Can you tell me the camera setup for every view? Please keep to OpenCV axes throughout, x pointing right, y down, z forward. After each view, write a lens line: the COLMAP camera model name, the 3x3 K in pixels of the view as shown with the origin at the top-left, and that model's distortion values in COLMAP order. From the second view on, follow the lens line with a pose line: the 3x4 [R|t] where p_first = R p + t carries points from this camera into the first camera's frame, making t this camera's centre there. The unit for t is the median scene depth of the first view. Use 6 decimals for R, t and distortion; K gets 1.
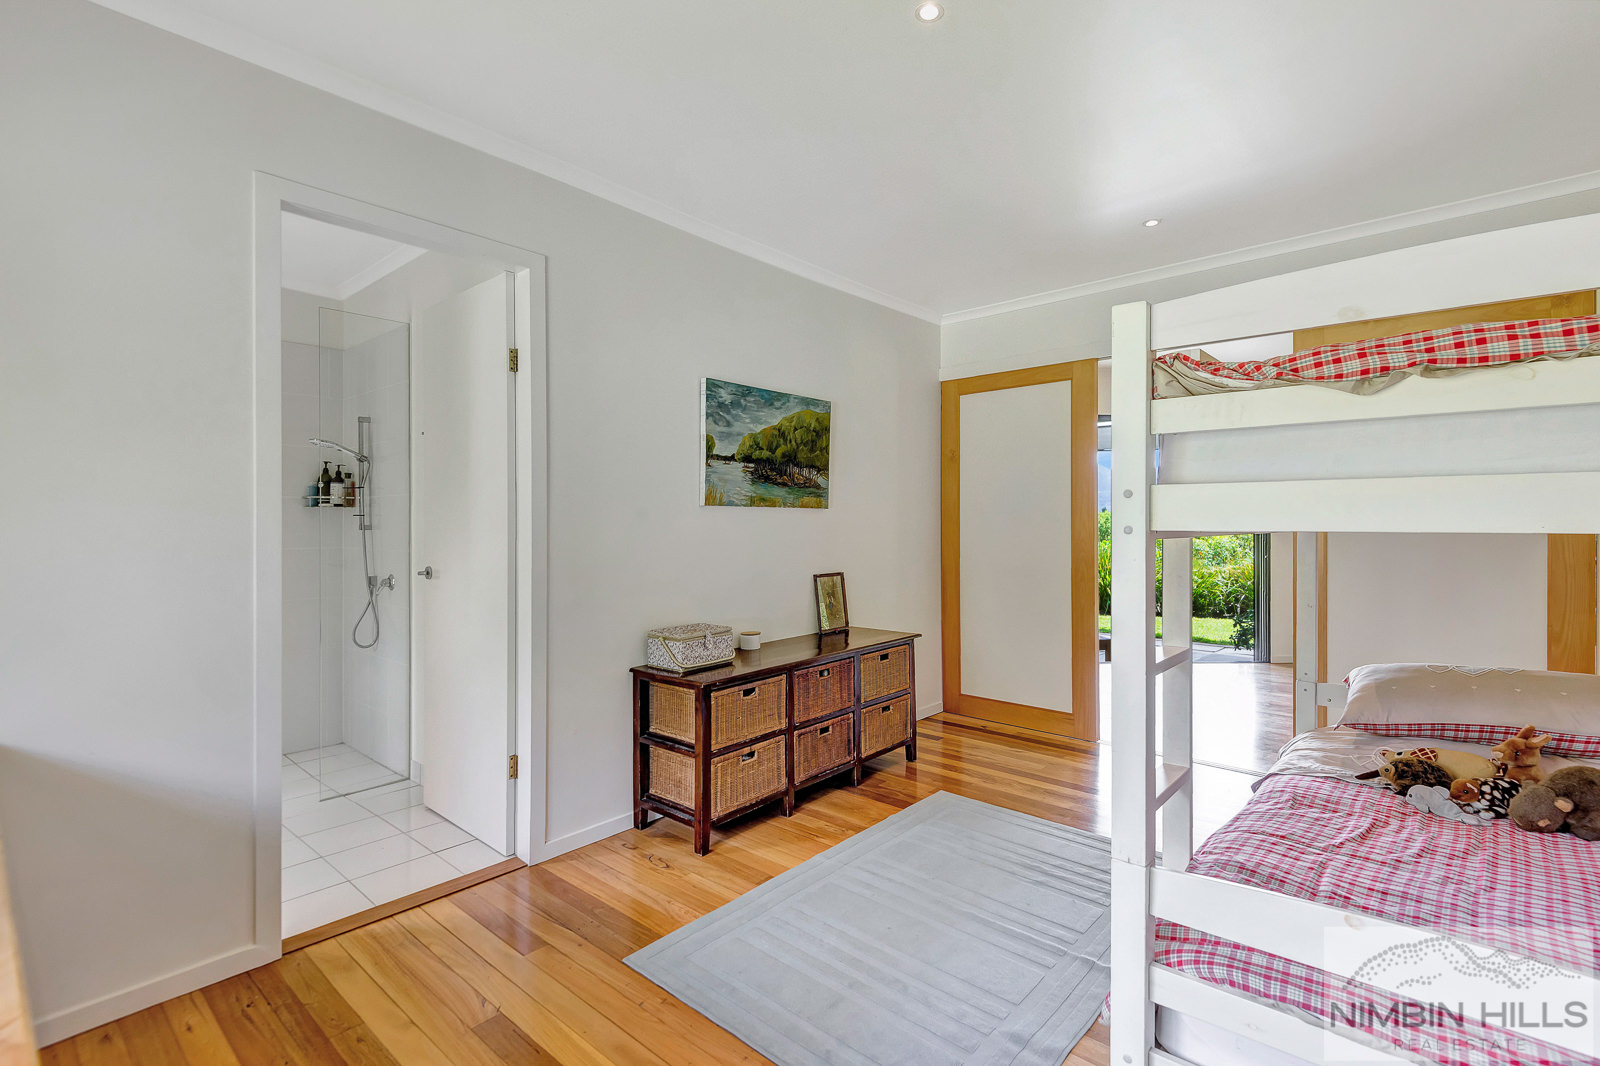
lens RADIAL K [[741.6, 0, 828.5], [0, 741.6, 515.1], [0, 0, 1]] dist [0.002500, -0.001011]
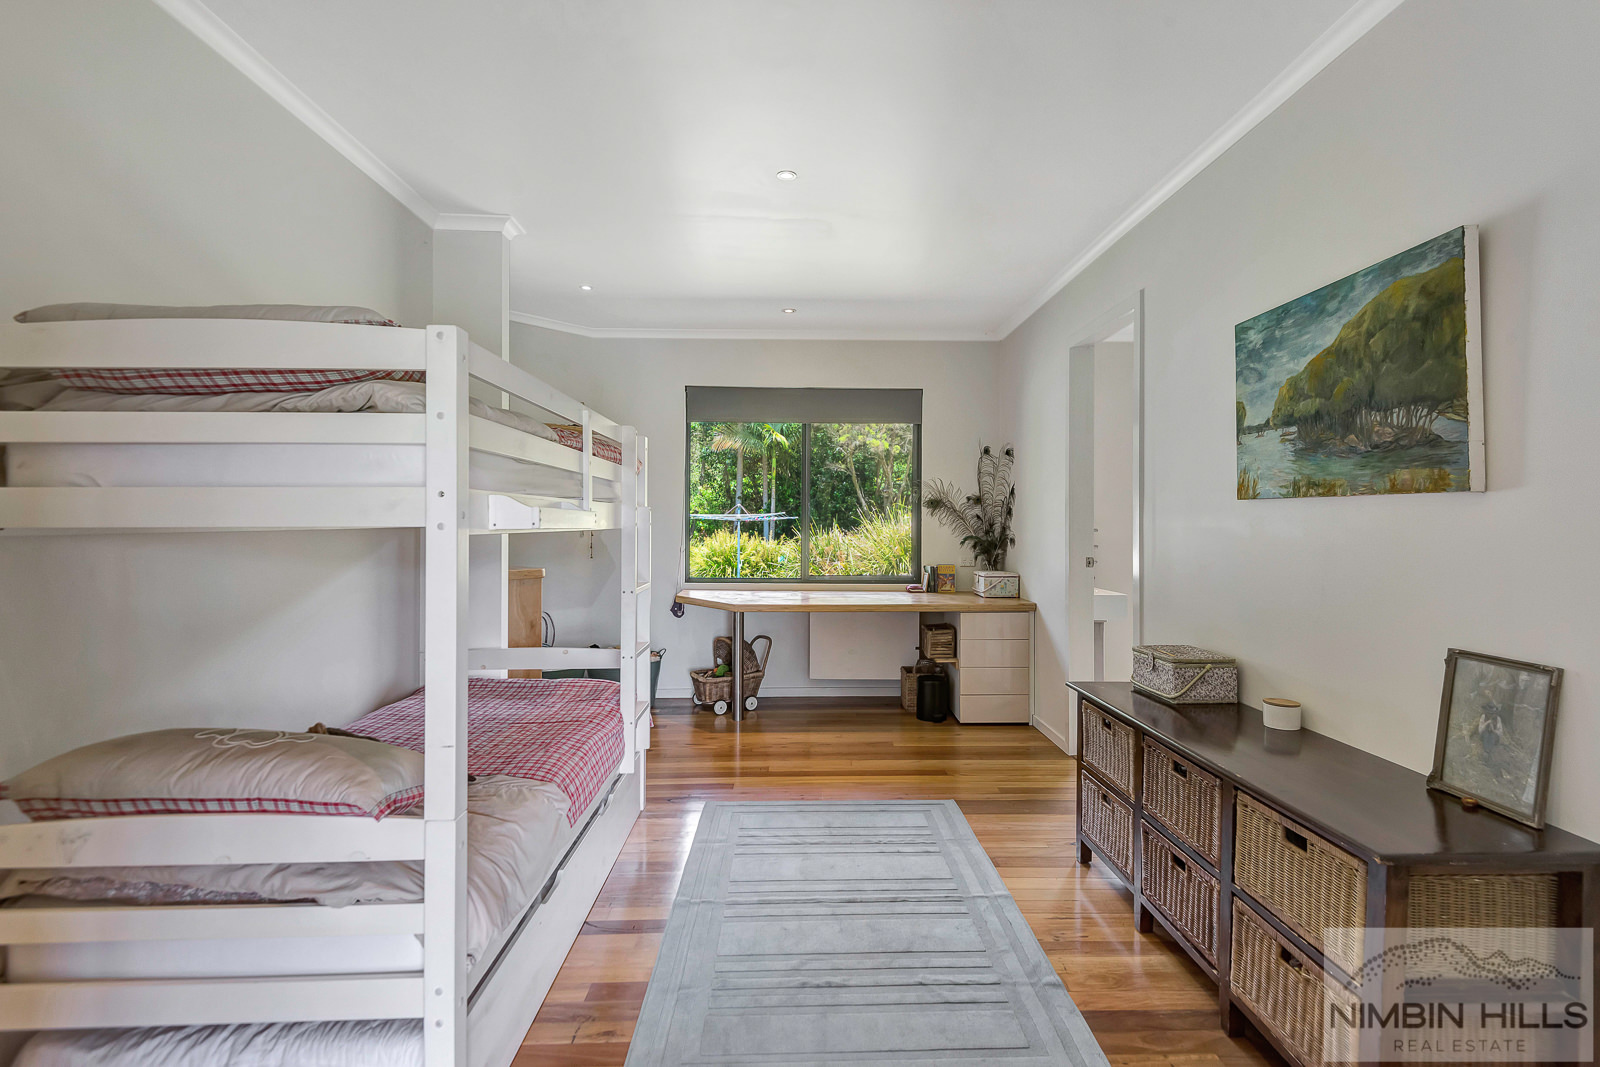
lens RADIAL K [[748.2, 0, 804.3], [0, 748.2, 511.2], [0, 0, 1]] dist [-0.002049, -0.000801]
pose [[-0.755436, -0.009992, -0.655146, 0.569435], [-0.000811, 0.999897, -0.014315, 0.008726], [0.655221, -0.010282, -0.755367, 1.135231]]
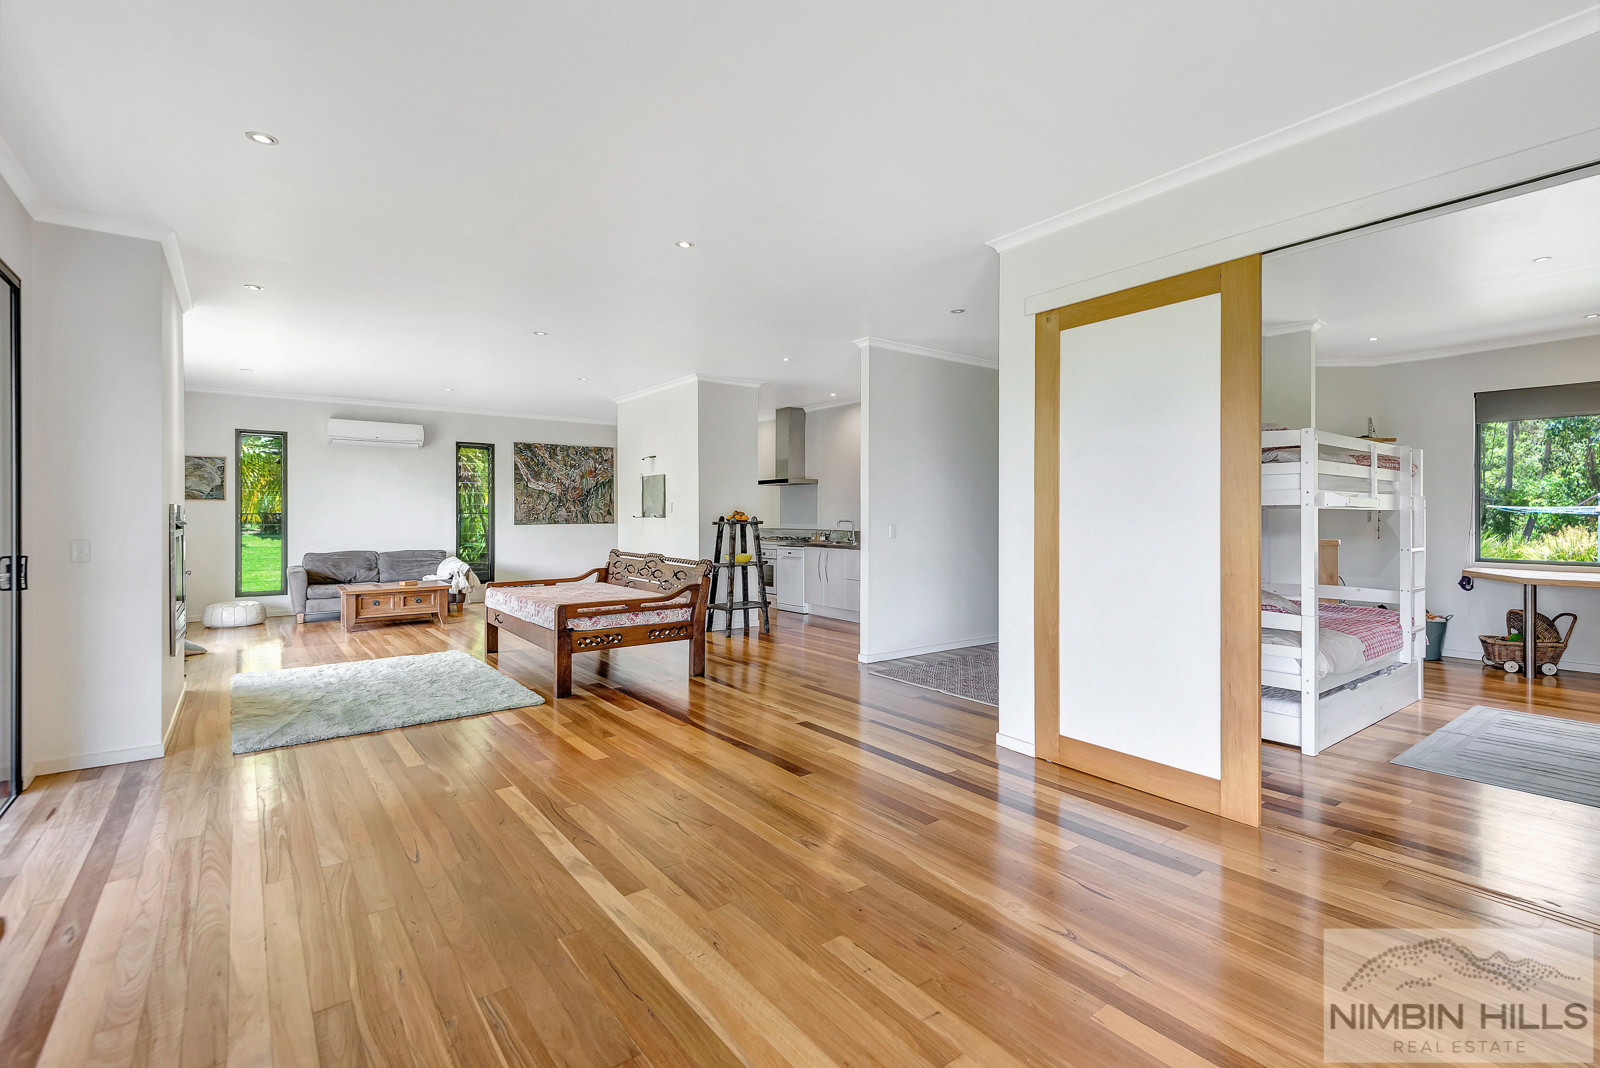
lens RADIAL K [[741.6, 0, 828.5], [0, 741.6, 516.1], [0, 0, 1]] dist [0.002500, -0.001011]
pose [[-0.979406, -0.001112, 0.201899, 0.884164], [-0.001941, 0.999990, -0.003906, 0.031512], [-0.201893, -0.004217, -0.979399, 1.821516]]
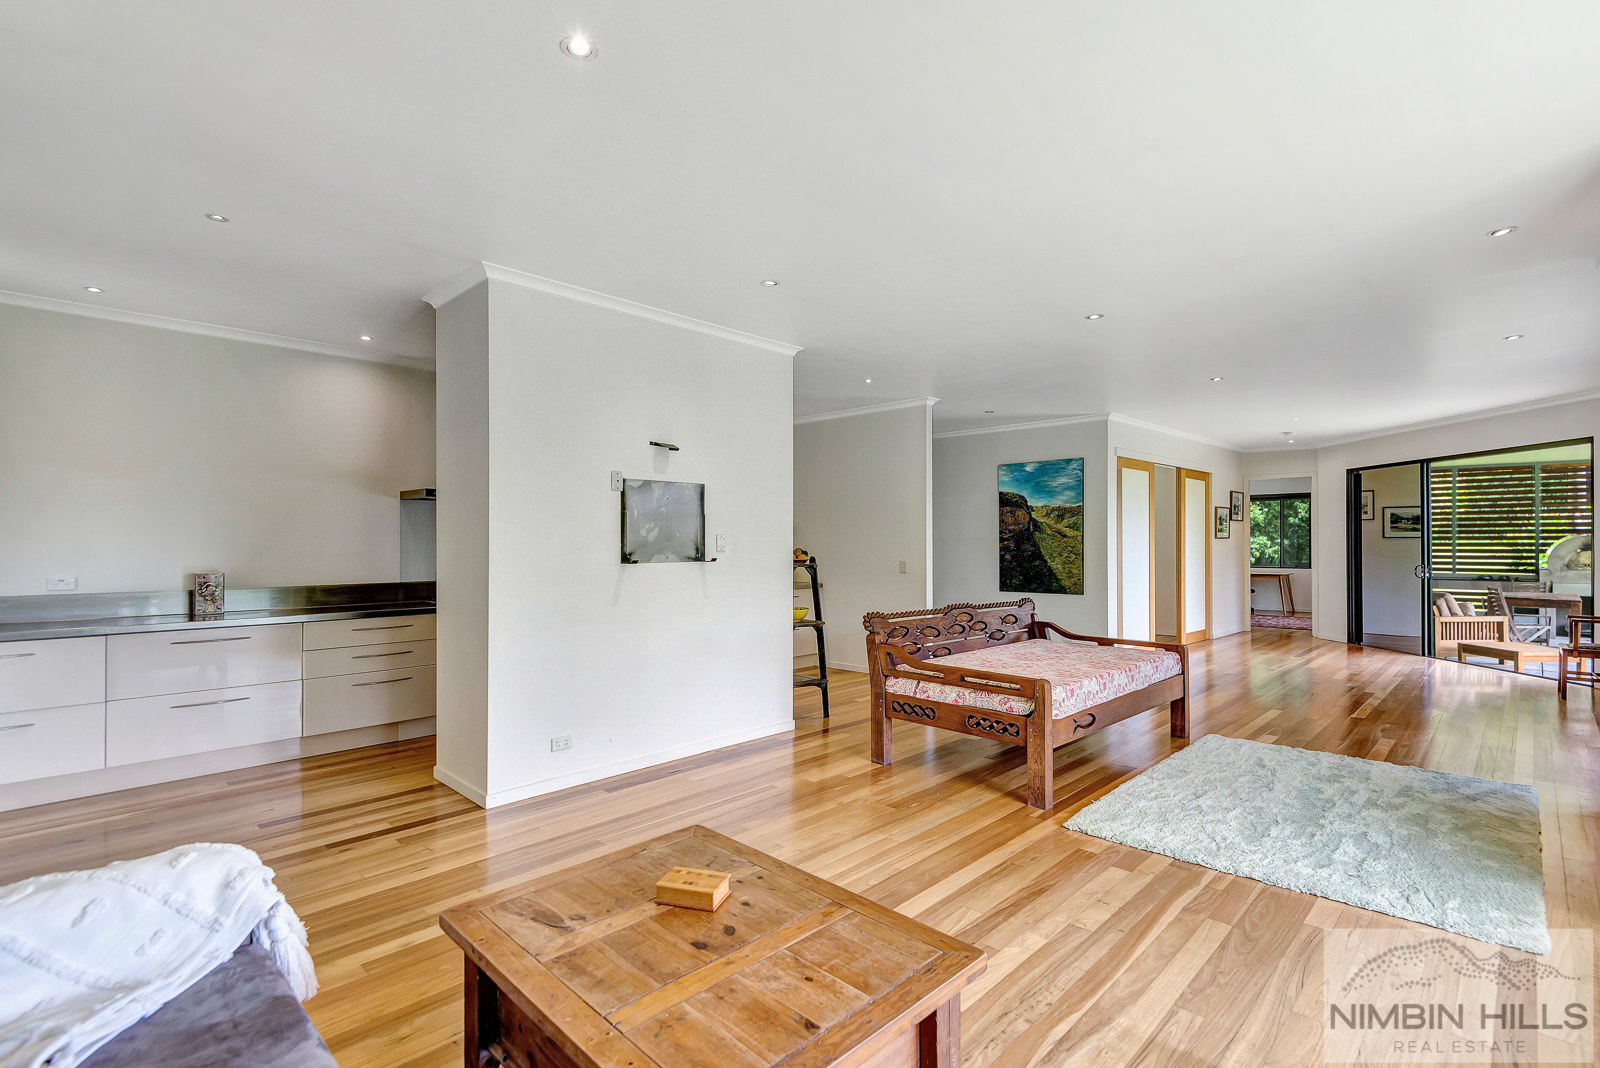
lens RADIAL K [[738.5, 0, 797.8], [0, 738.5, 548.9], [0, 0, 1]] dist [-0.000632, -0.000948]
pose [[-0.077461, 0.006053, -0.996977, 2.963482], [0.006801, 0.999962, 0.005542, 0.002965], [0.996972, -0.006351, -0.077499, 0.058961]]
